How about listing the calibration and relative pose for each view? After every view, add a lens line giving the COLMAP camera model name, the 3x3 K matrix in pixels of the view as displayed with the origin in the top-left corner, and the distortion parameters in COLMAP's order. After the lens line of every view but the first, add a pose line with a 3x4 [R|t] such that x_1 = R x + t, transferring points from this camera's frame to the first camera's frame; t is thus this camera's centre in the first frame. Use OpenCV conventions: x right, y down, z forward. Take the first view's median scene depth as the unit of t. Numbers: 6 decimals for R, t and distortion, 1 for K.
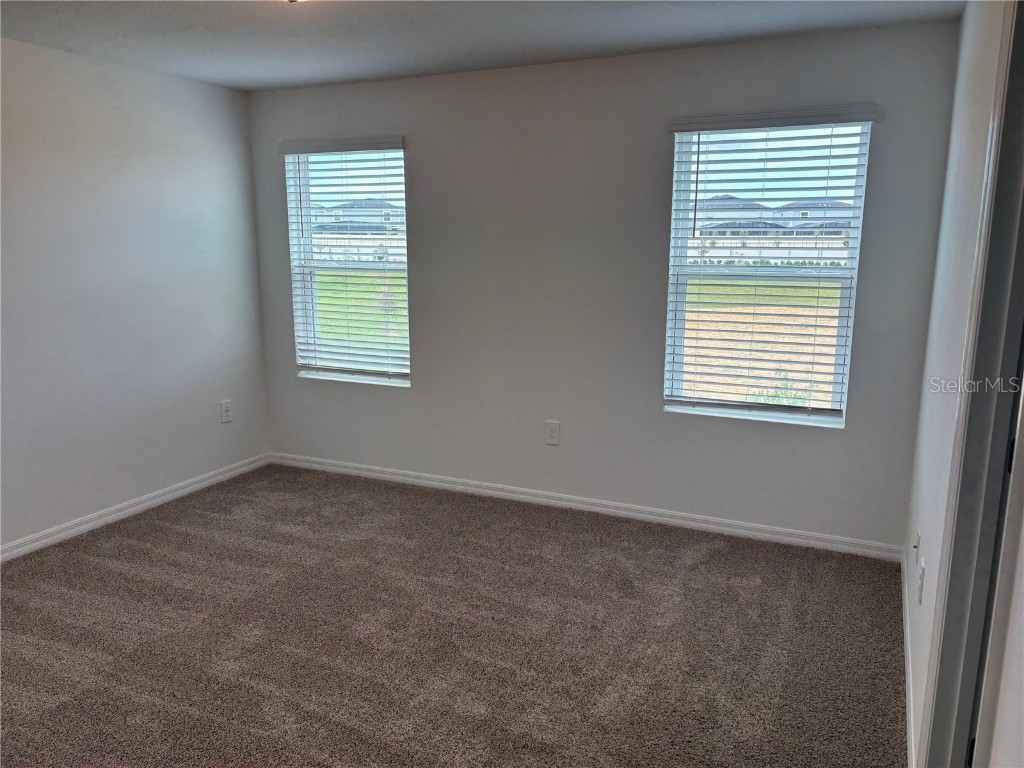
lens RADIAL K [[759.5, 0, 517.8], [0, 759.5, 379.0], [0, 0, 1]] dist [0.065602, -0.080425]
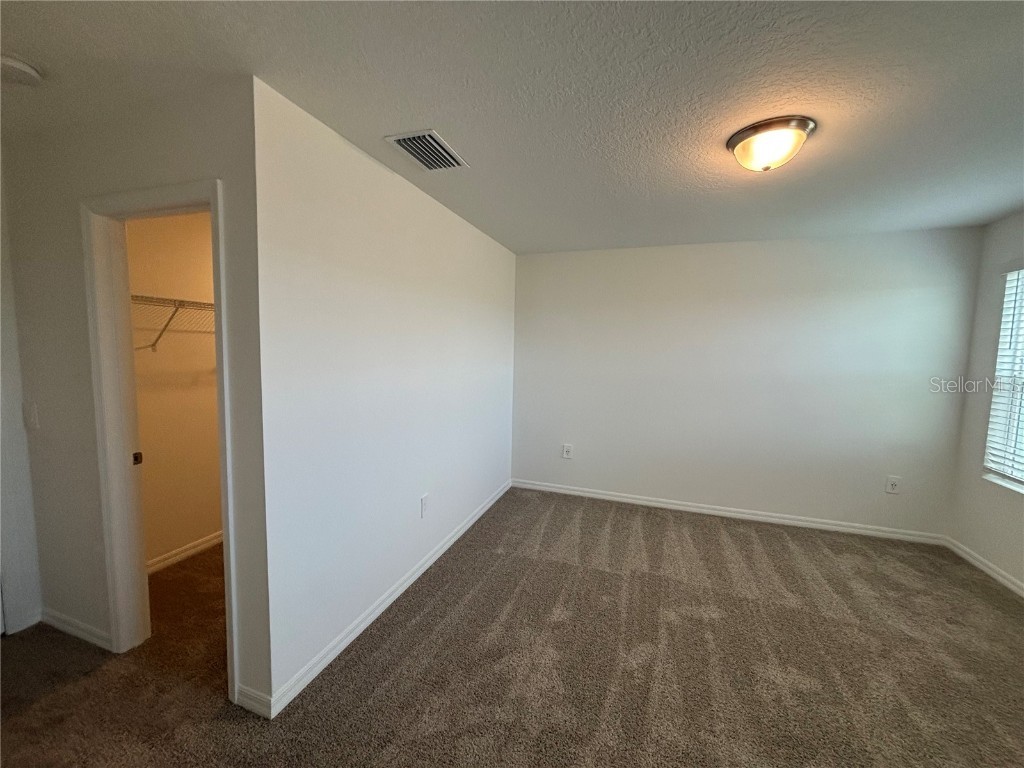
lens RADIAL K [[413.0, 0, 512.0], [0, 413.0, 384.0], [0, 0, 1]] dist [0.001317, 0.000275]
pose [[0.119697, 0.094346, -0.988318, 0.222699], [-0.202231, 0.976921, 0.068766, -0.044226], [0.971996, 0.191637, 0.136014, 0.300745]]
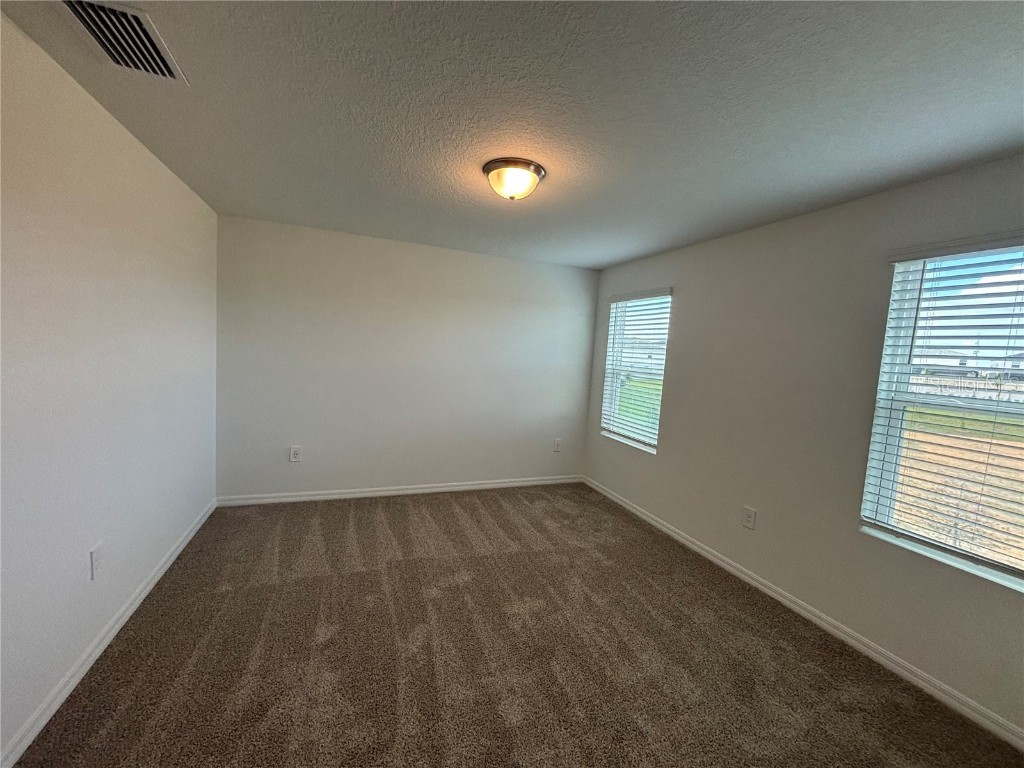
lens RADIAL K [[411.3, 0, 510.2], [0, 411.3, 384.1], [0, 0, 1]] dist [0.001730, -0.000232]
pose [[0.728155, 0.104437, -0.677410, 0.185487], [-0.188010, 0.980849, -0.050875, -0.031355], [0.659123, 0.164405, 0.733845, 0.236060]]
